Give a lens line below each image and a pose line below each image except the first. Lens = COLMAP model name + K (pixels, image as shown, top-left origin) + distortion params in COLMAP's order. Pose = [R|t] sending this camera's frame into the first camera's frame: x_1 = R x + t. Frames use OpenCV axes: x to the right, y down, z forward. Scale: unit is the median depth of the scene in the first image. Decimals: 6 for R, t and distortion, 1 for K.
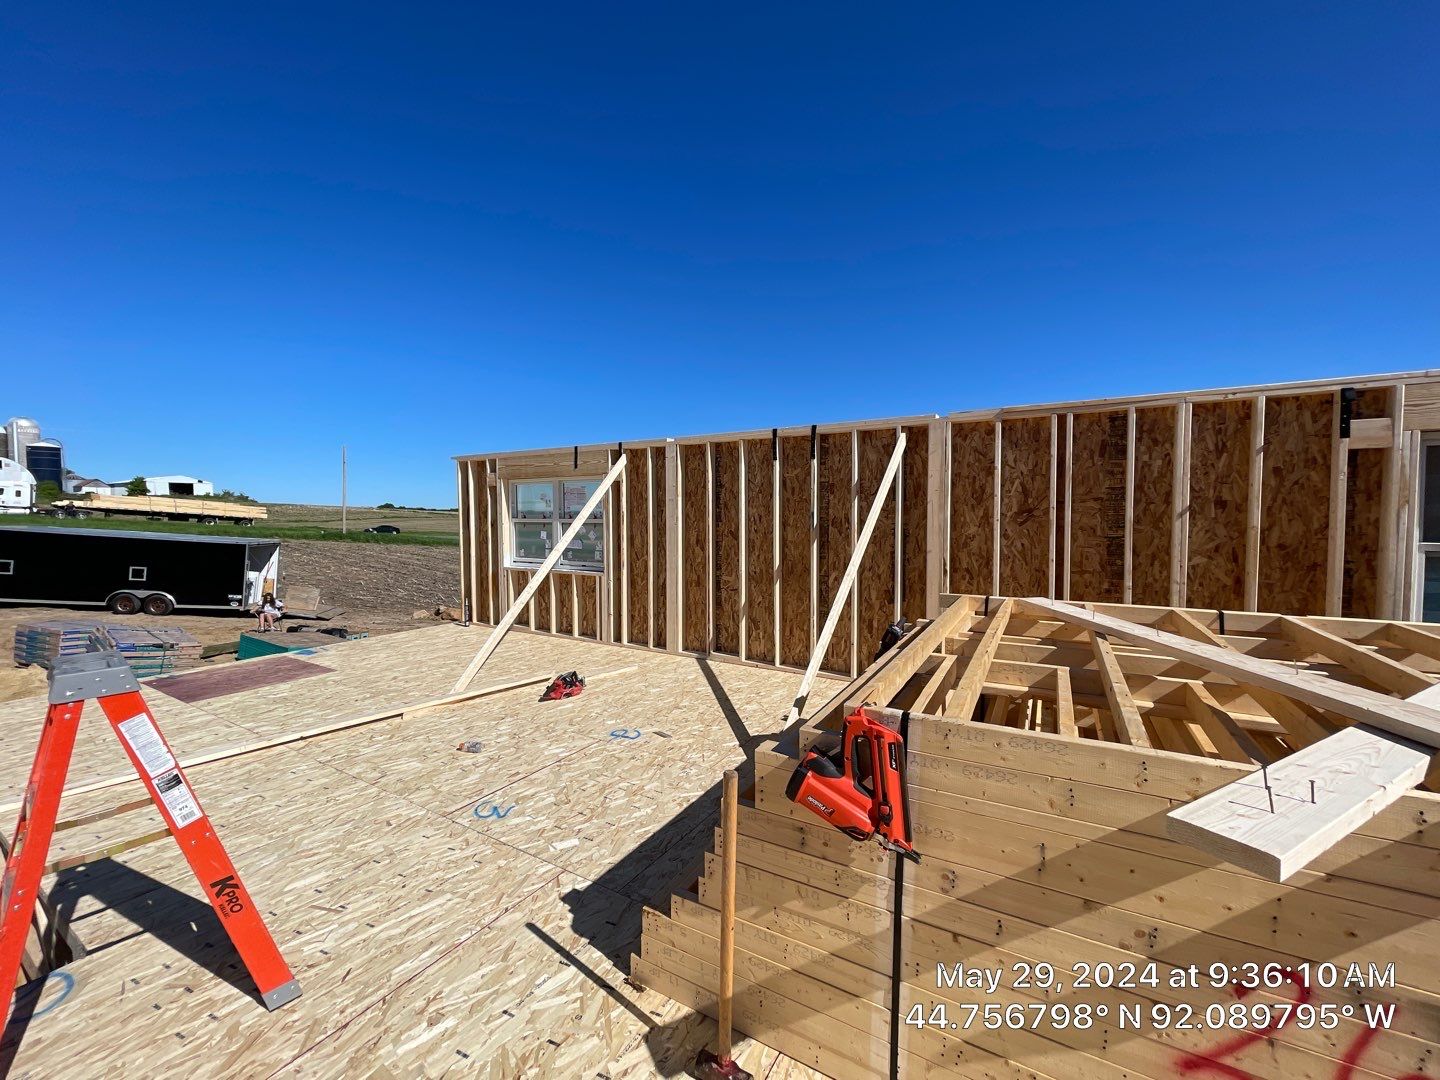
lens RADIAL K [[583.5, 0, 715.5], [0, 583.5, 538.4], [0, 0, 1]] dist [-0.003770, -0.001017]
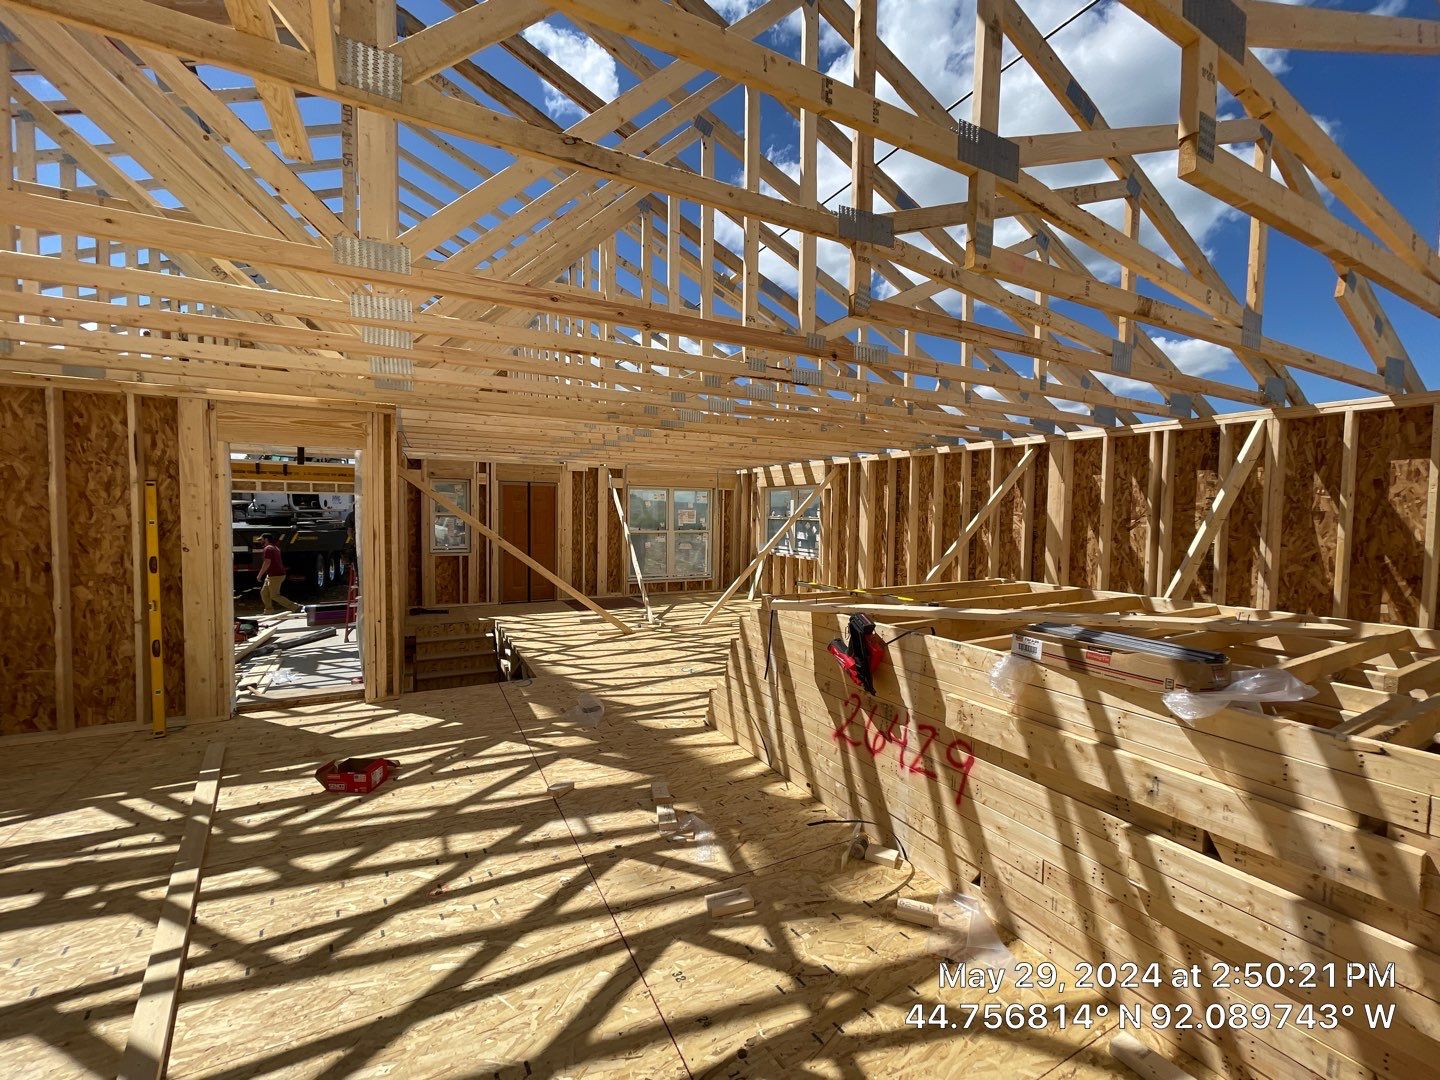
lens RADIAL K [[583.5, 0, 719.8], [0, 583.5, 537.5], [0, 0, 1]] dist [-0.003770, -0.001017]
pose [[0.852799, 0.037504, -0.520890, 0.500989], [-0.036283, 0.999263, 0.012545, 0.006752], [0.520977, 0.008201, 0.853532, -0.431357]]
